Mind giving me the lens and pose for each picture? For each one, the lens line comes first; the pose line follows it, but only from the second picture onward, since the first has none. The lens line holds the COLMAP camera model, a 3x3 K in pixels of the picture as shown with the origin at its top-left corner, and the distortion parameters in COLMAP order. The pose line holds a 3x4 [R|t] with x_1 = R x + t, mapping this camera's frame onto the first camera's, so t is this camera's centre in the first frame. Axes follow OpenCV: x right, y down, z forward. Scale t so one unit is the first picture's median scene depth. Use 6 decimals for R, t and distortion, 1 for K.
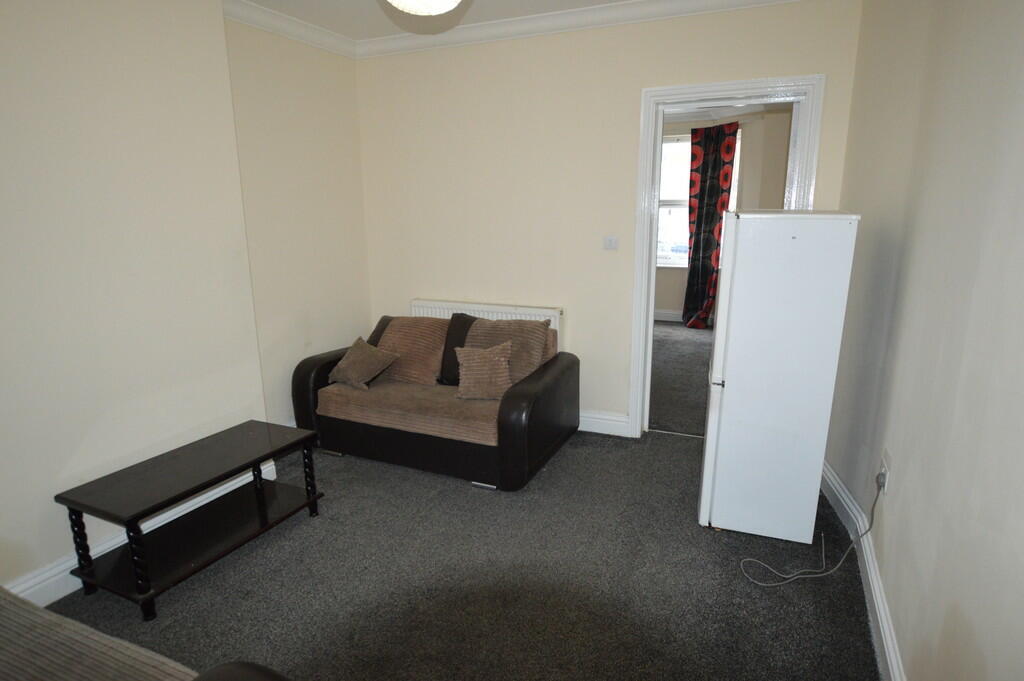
lens RADIAL K [[587.0, 0, 513.1], [0, 587.0, 341.7], [0, 0, 1]] dist [0.002352, 0.000519]
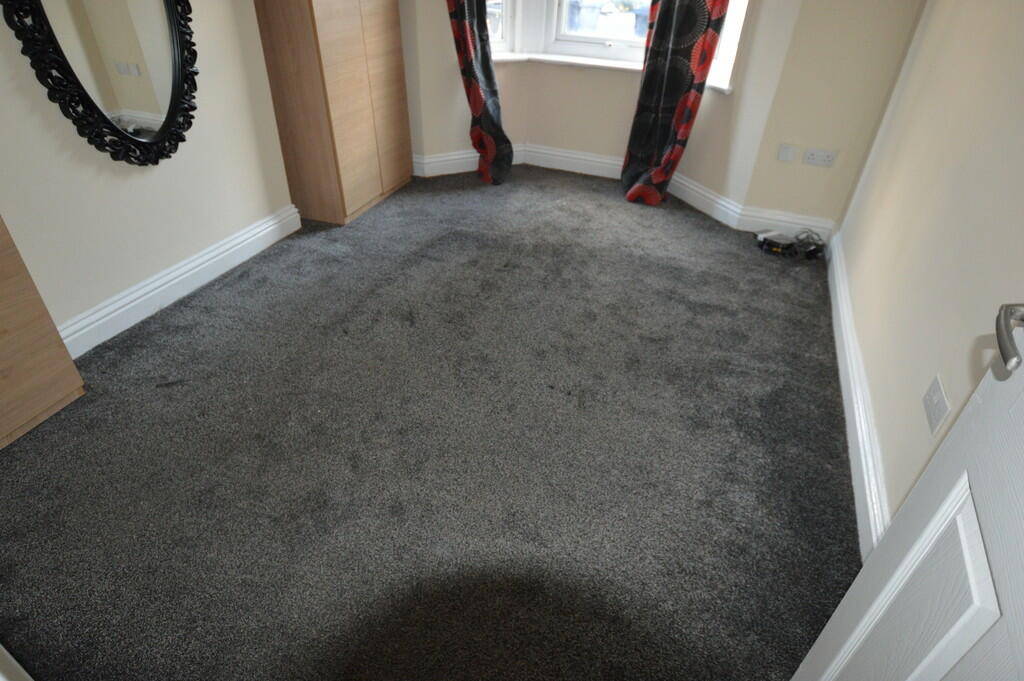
lens RADIAL K [[587.0, 0, 512.3], [0, 587.0, 341.2], [0, 0, 1]] dist [0.002352, 0.000519]
pose [[0.998516, 0.006729, 0.054046, 0.169425], [-0.027075, 0.922360, 0.385381, -0.106229], [-0.047257, -0.386272, 0.921174, 0.481368]]
